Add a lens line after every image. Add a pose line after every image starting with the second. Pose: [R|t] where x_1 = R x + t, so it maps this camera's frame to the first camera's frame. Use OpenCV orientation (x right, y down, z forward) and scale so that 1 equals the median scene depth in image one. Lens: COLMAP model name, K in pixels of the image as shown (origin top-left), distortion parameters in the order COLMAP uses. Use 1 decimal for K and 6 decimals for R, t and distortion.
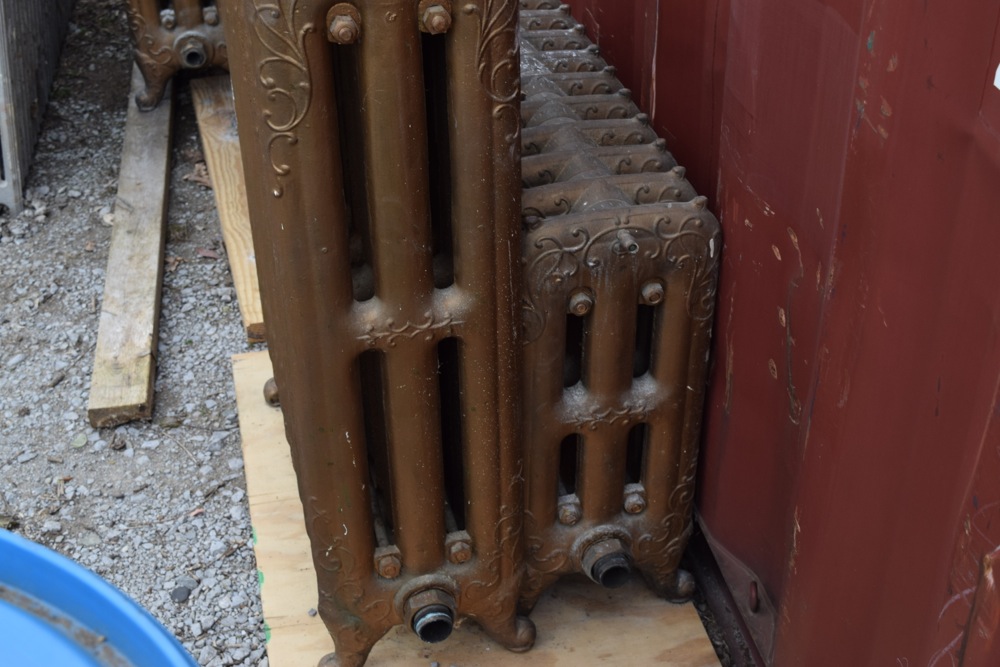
lens RADIAL K [[1447.0, 0, 506.8], [0, 1447.0, 331.9], [0, 0, 1]] dist [-0.020885, 0.000000]
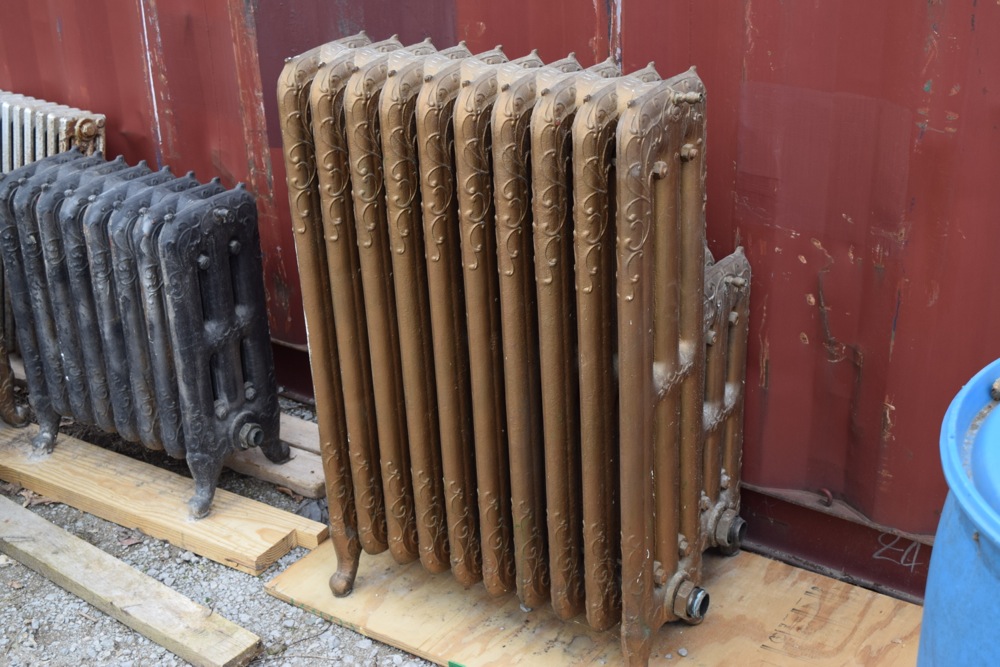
lens RADIAL K [[1383.2, 0, 501.1], [0, 1383.2, 329.5], [0, 0, 1]] dist [-0.029726, 0.000000]
pose [[0.733804, -0.309741, 0.604642, -0.981664], [0.424181, 0.904104, -0.051647, -0.046275], [-0.530662, 0.294376, 0.794821, -0.009452]]
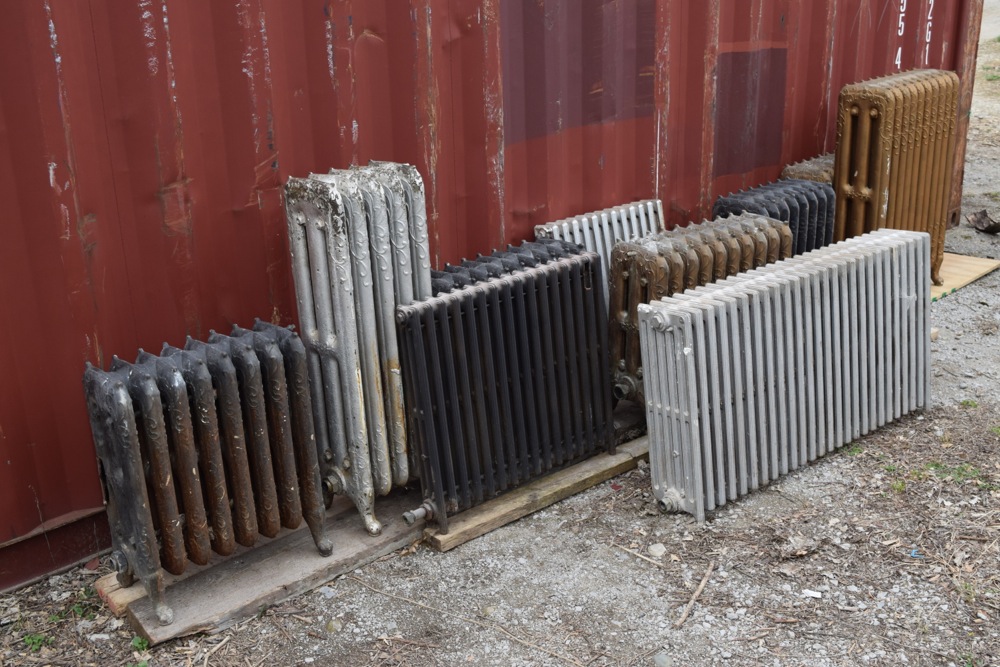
lens RADIAL K [[1090.4, 0, 507.8], [0, 1090.4, 333.5], [0, 0, 1]] dist [-0.062404, 0.000000]
pose [[-0.496016, -0.281368, 0.821462, -2.204823], [0.537872, 0.643120, 0.545060, -2.091413], [-0.681661, 0.712200, -0.167658, 2.702497]]
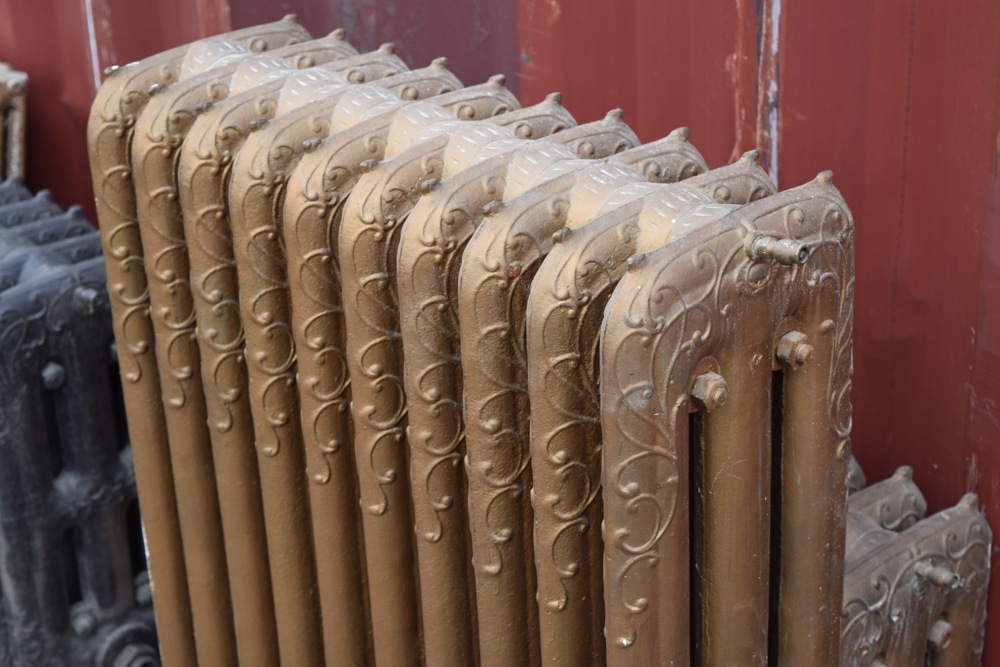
lens RADIAL K [[2011.5, 0, 494.9], [0, 2011.5, 331.3], [0, 0, 1]] dist [0.030599, 0.000000]
pose [[0.876753, -0.229934, 0.422415, -0.532490], [0.304710, 0.945108, -0.117995, -0.128222], [-0.372097, 0.232166, 0.898689, 0.103334]]
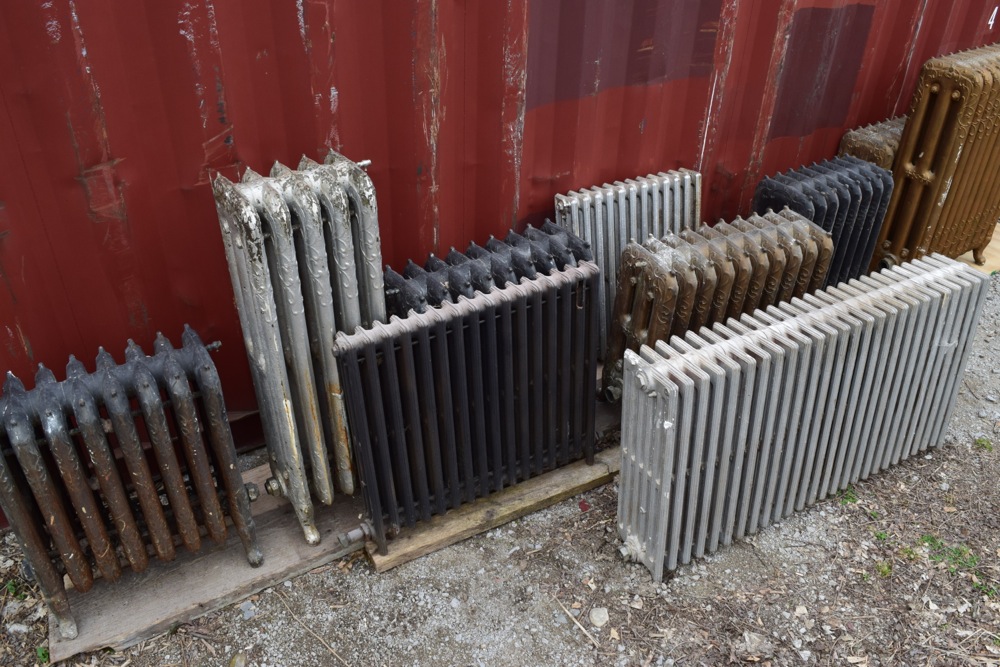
lens RADIAL K [[786.2, 0, 503.1], [0, 786.2, 330.2], [0, 0, 1]] dist [-0.091474, 0.015657]
pose [[-0.329372, -0.538100, 0.775862, -1.546396], [0.539311, 0.567265, 0.622378, -1.799731], [-0.775021, 0.623425, 0.103362, 2.168888]]
